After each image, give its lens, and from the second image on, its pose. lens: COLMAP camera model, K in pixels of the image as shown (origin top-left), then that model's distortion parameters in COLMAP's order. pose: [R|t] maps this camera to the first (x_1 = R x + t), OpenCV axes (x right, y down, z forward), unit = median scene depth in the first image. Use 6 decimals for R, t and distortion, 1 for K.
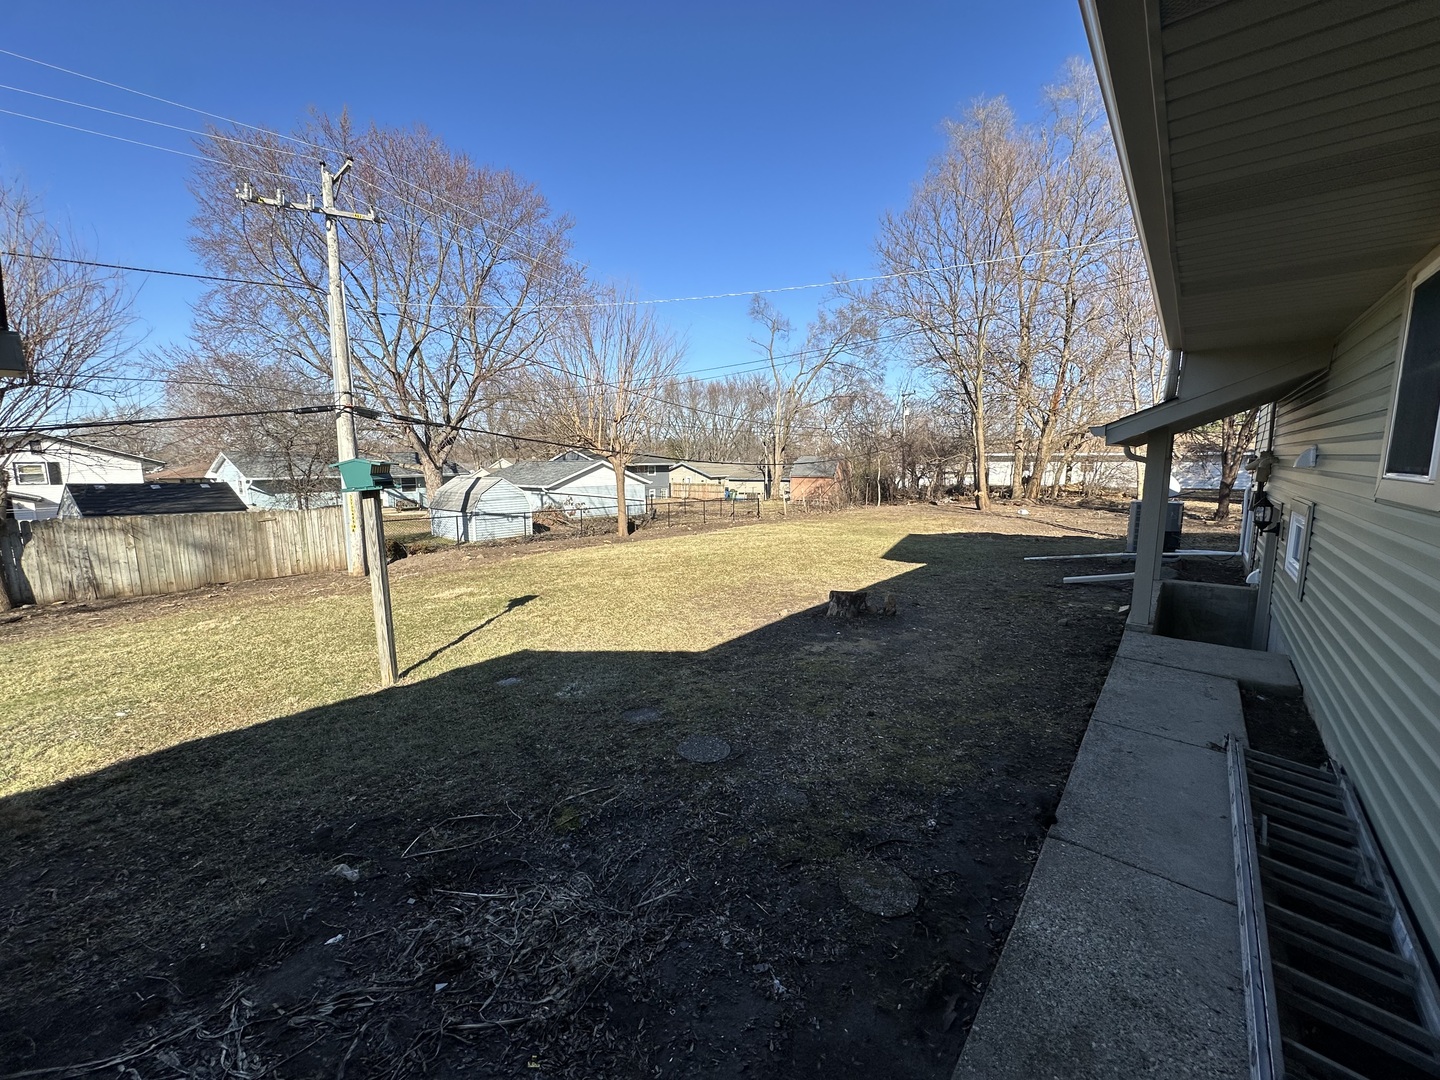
lens RADIAL K [[579.9, 0, 720.0], [0, 579.9, 540.0], [0, 0, 1]] dist [0.002218, 0.000236]
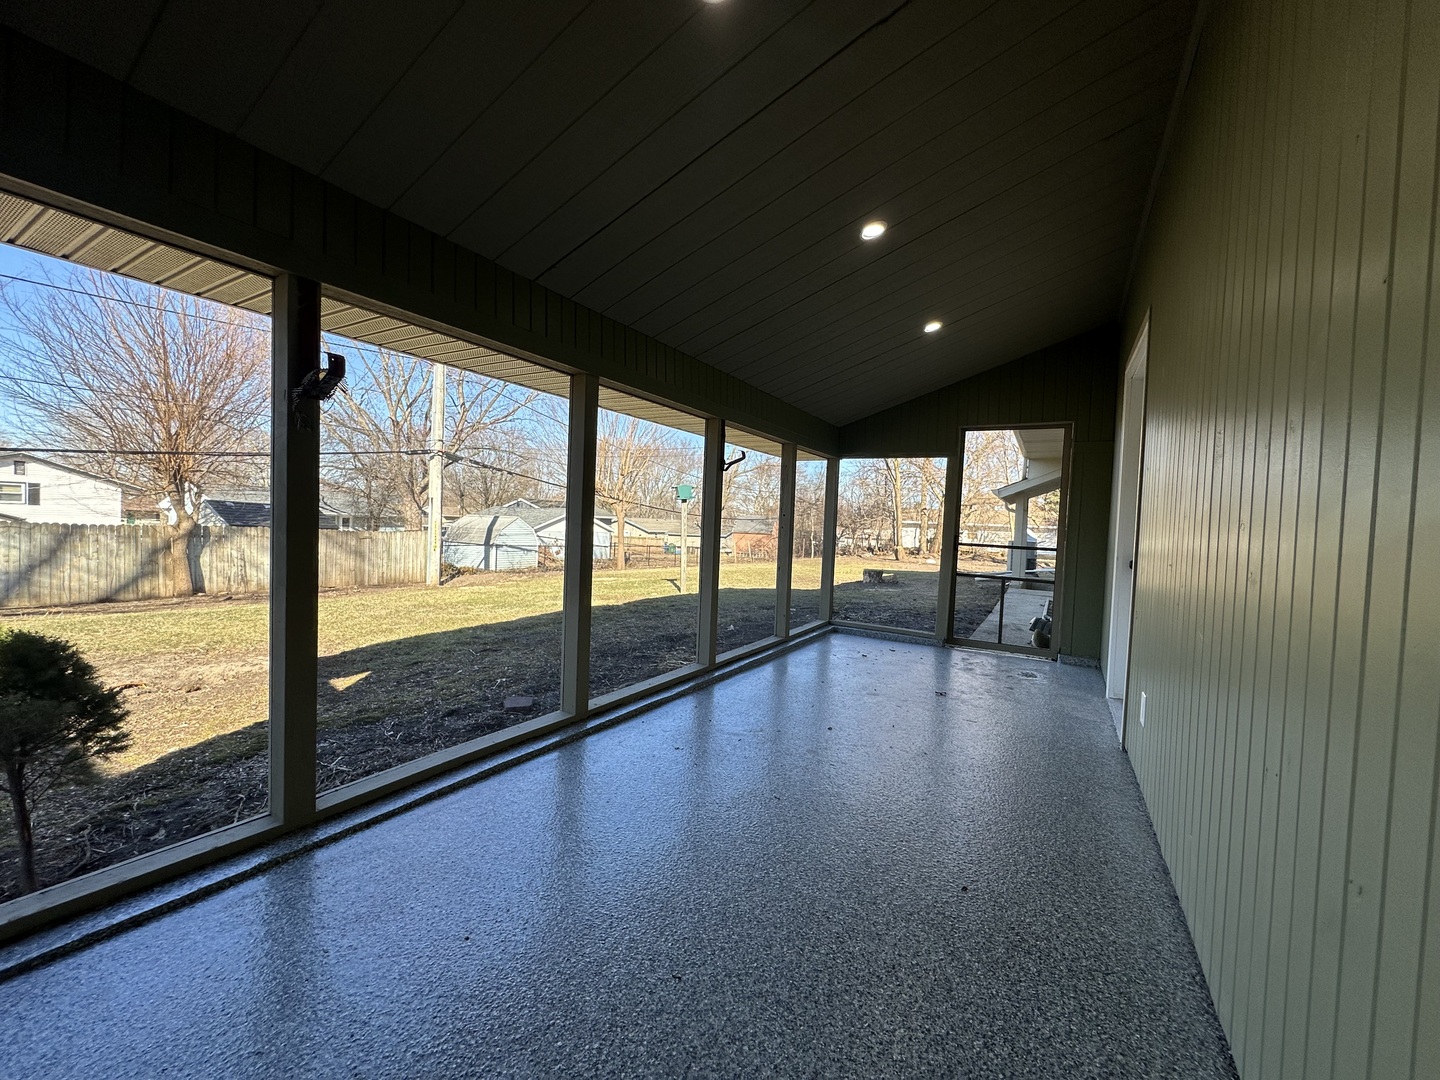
lens RADIAL K [[579.9, 0, 720.0], [0, 579.9, 540.0], [0, 0, 1]] dist [0.002218, 0.000236]
pose [[0.987738, 0.040835, 0.150682, -0.215674], [-0.024787, 0.993962, -0.106884, 0.078691], [-0.154137, 0.101839, 0.982787, -0.303736]]
